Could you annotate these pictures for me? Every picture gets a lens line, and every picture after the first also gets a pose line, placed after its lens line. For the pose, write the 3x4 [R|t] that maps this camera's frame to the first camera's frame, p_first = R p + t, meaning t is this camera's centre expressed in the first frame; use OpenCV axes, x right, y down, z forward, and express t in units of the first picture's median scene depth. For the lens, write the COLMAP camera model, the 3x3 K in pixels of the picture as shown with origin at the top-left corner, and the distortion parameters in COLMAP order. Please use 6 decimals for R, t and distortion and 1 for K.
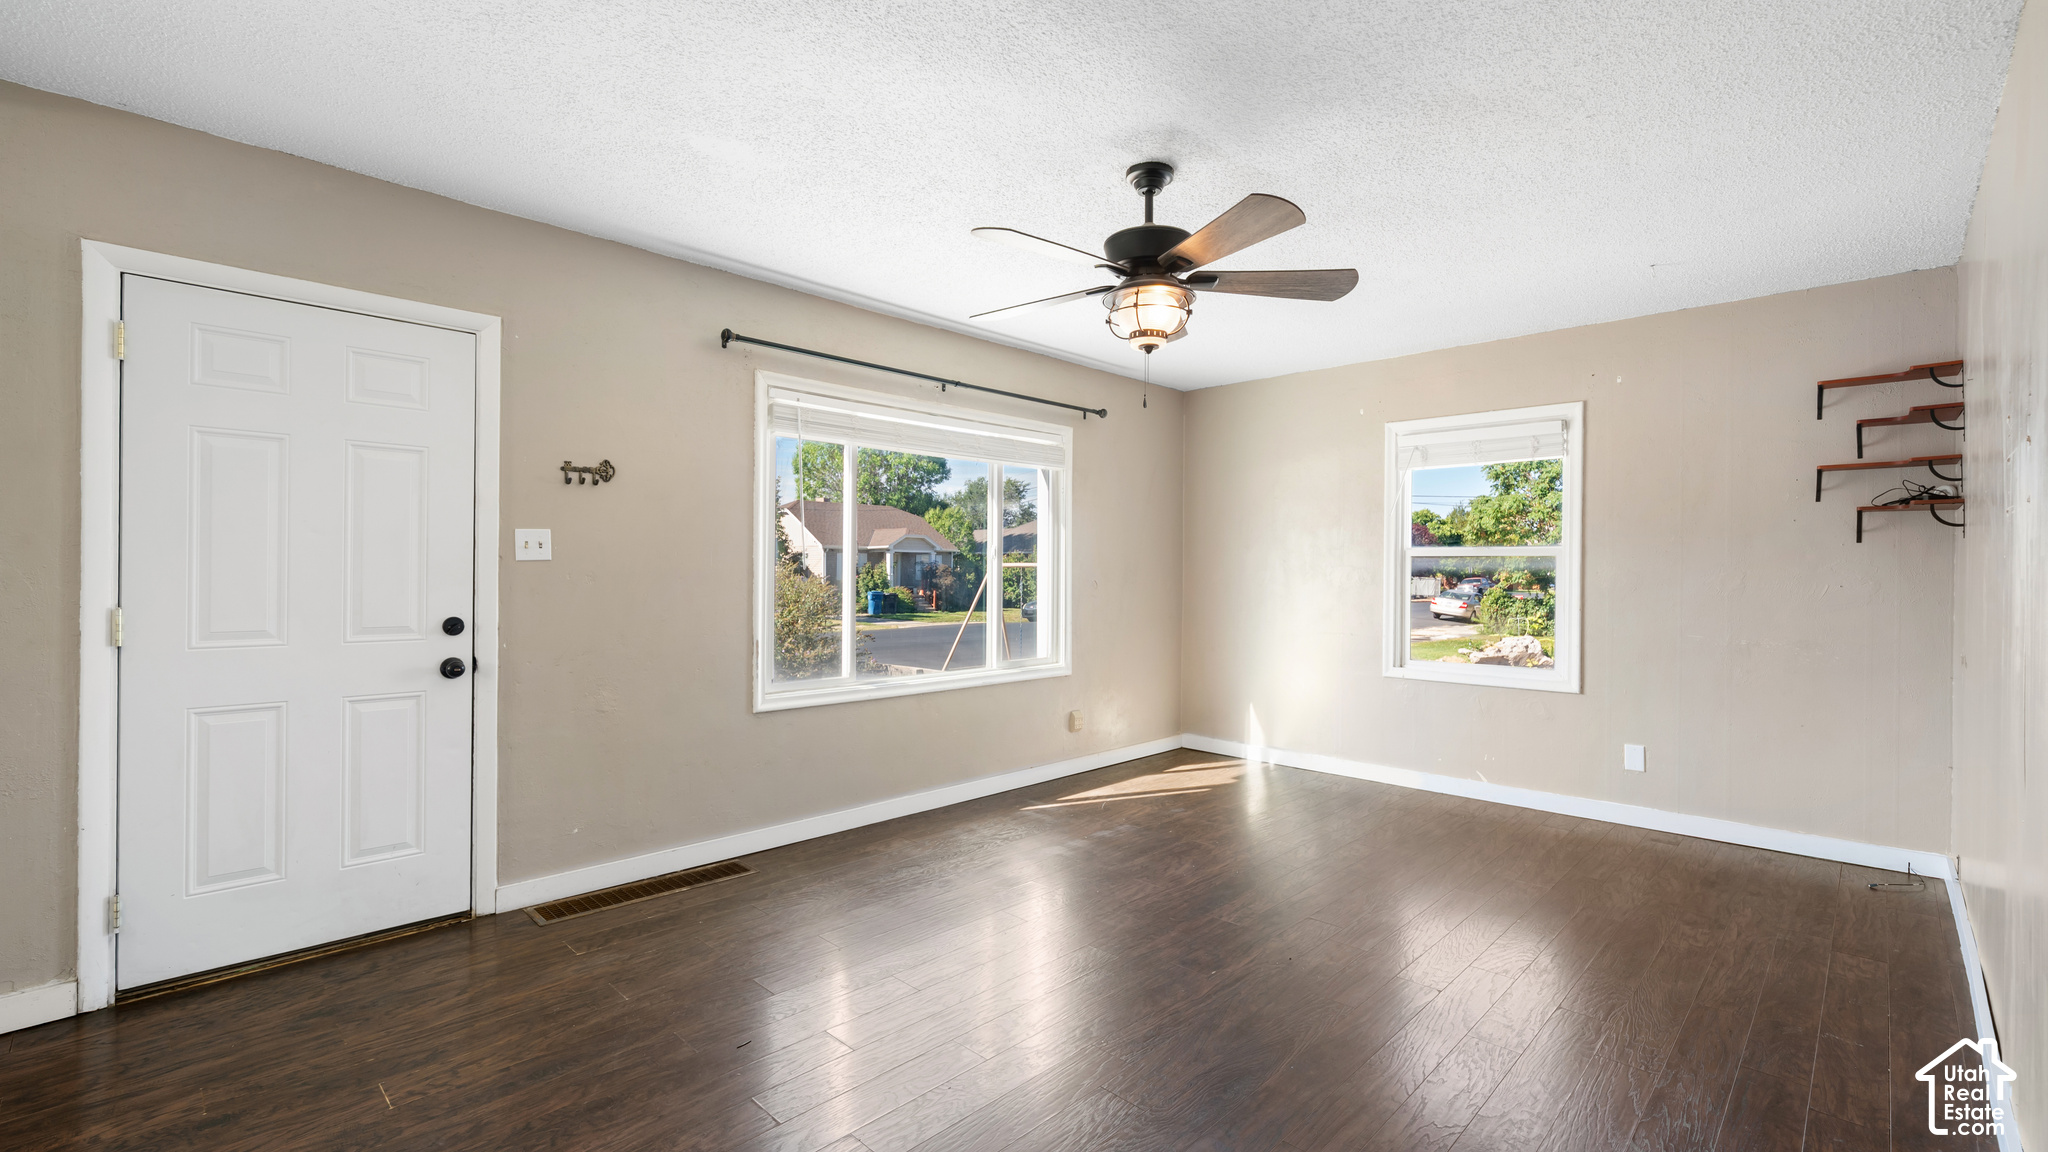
lens RADIAL K [[874.3, 0, 1015.5], [0, 874.3, 572.5], [0, 0, 1]] dist [0.000835, 0.000124]
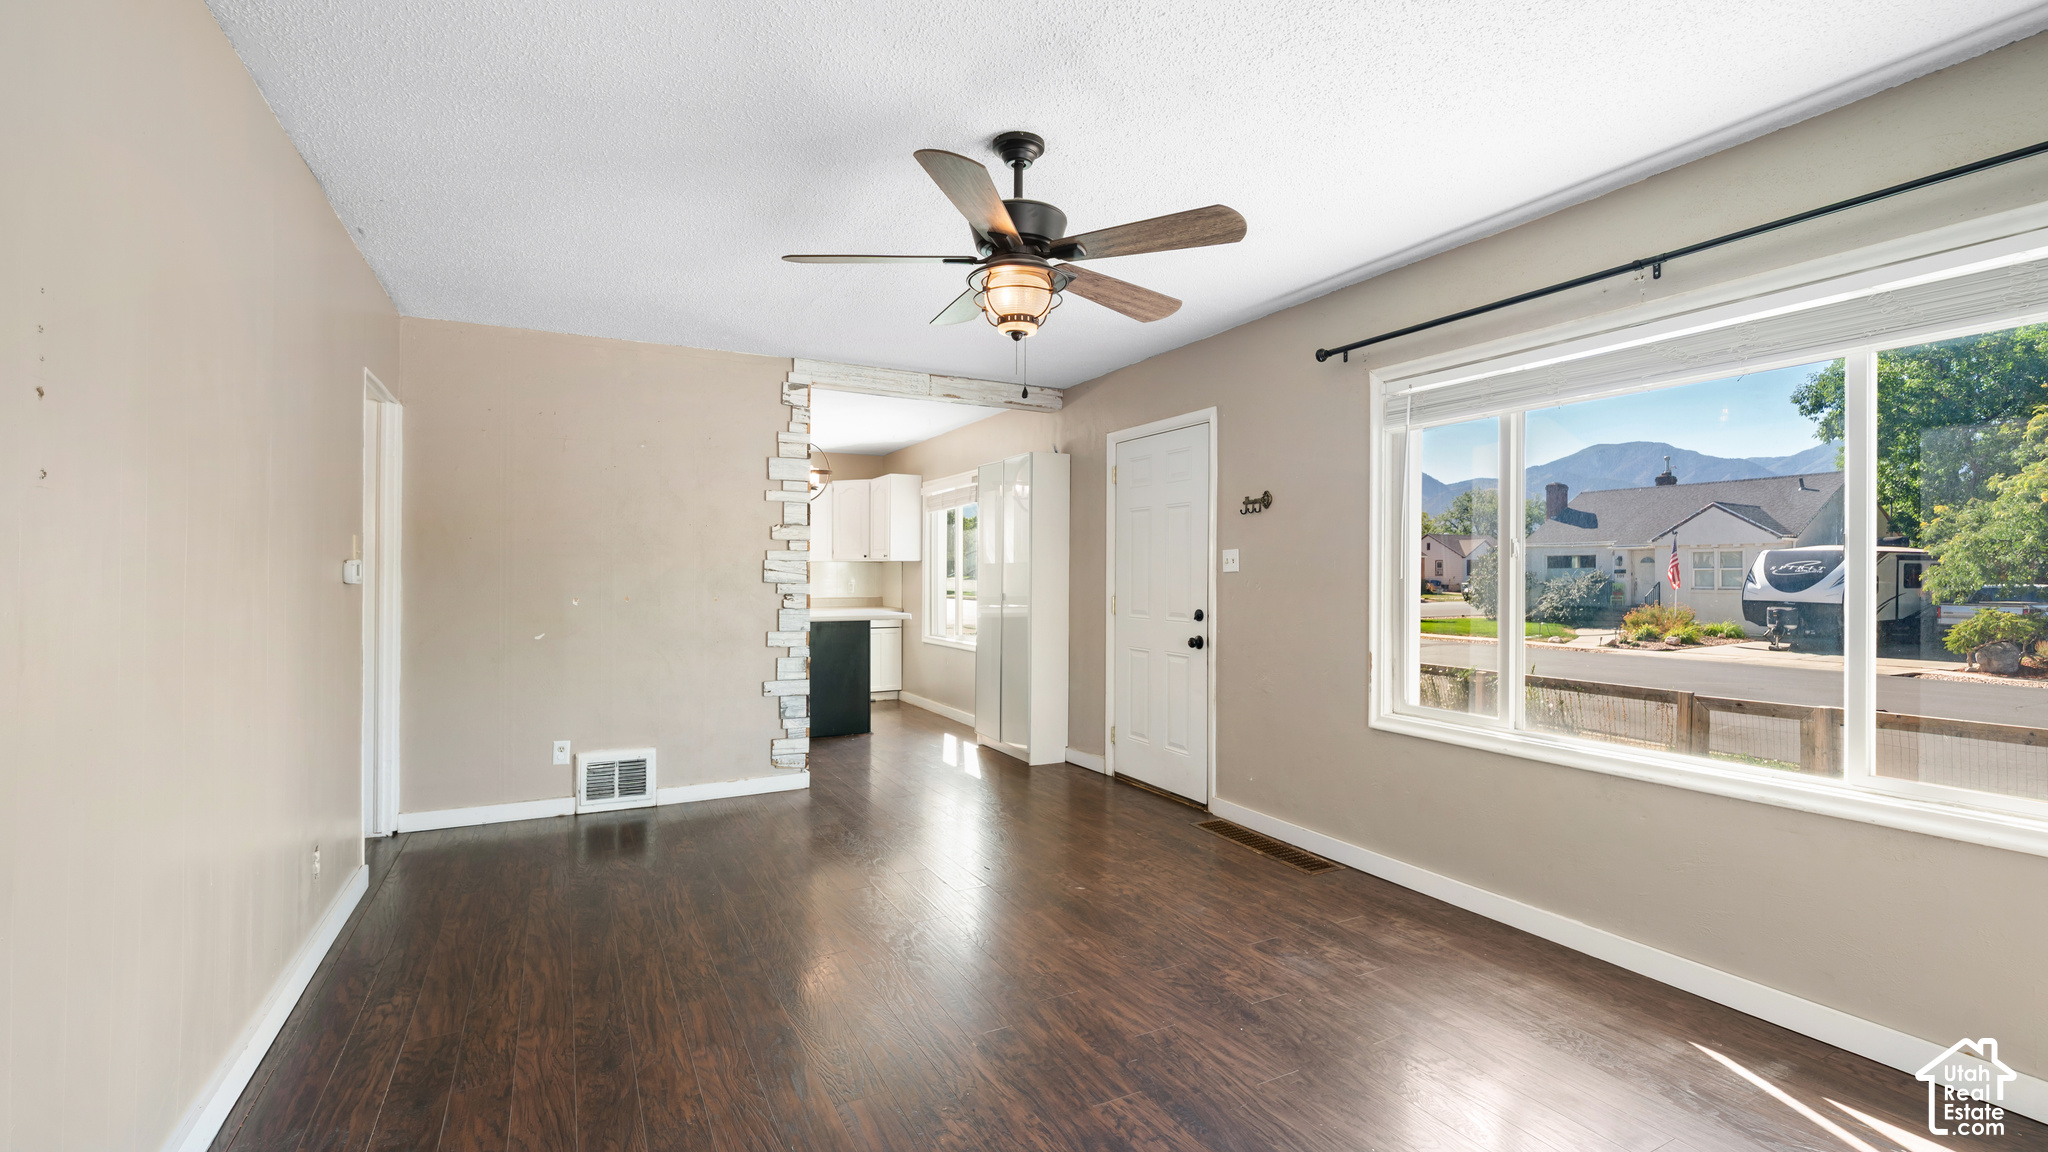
lens RADIAL K [[874.3, 0, 1015.5], [0, 874.3, 572.5], [0, 0, 1]] dist [0.000835, 0.000124]
pose [[-0.302431, -0.007919, -0.953139, 0.845927], [-0.004462, 0.999966, -0.006892, -0.002036], [0.953161, 0.002169, -0.302456, 1.055685]]
